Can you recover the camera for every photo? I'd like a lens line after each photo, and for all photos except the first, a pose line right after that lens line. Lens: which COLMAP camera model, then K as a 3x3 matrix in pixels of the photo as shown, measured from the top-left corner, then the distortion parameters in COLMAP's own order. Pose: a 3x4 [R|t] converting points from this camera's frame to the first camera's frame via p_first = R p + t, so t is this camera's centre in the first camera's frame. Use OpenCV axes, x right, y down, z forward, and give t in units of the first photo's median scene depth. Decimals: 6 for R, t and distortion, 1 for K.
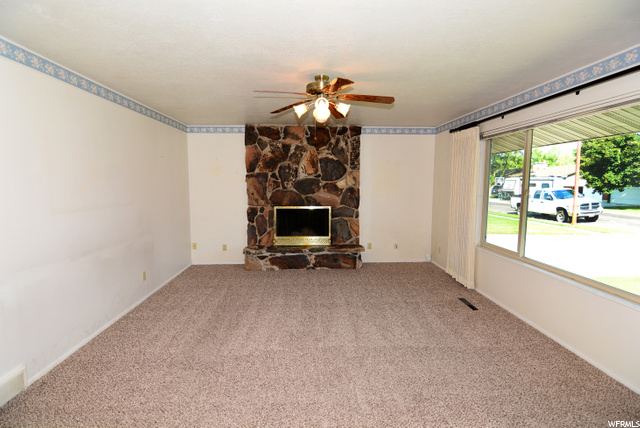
lens RADIAL K [[316.1, 0, 320.0], [0, 316.1, 214.0], [0, 0, 1]] dist [-0.017474, -0.000838]
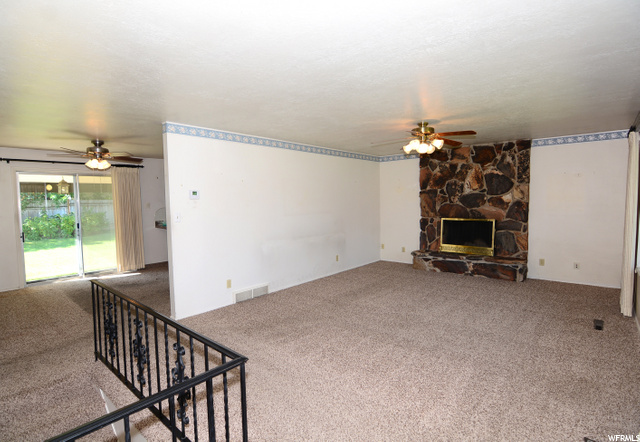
lens RADIAL K [[327.2, 0, 320.0], [0, 327.2, 221.0], [0, 0, 1]] dist [-0.001563, -0.000291]
pose [[0.729618, 0.032327, -0.683090, 0.356379], [-0.050686, 0.998691, -0.006876, 0.018676], [0.681974, 0.039640, 0.730302, -0.190839]]
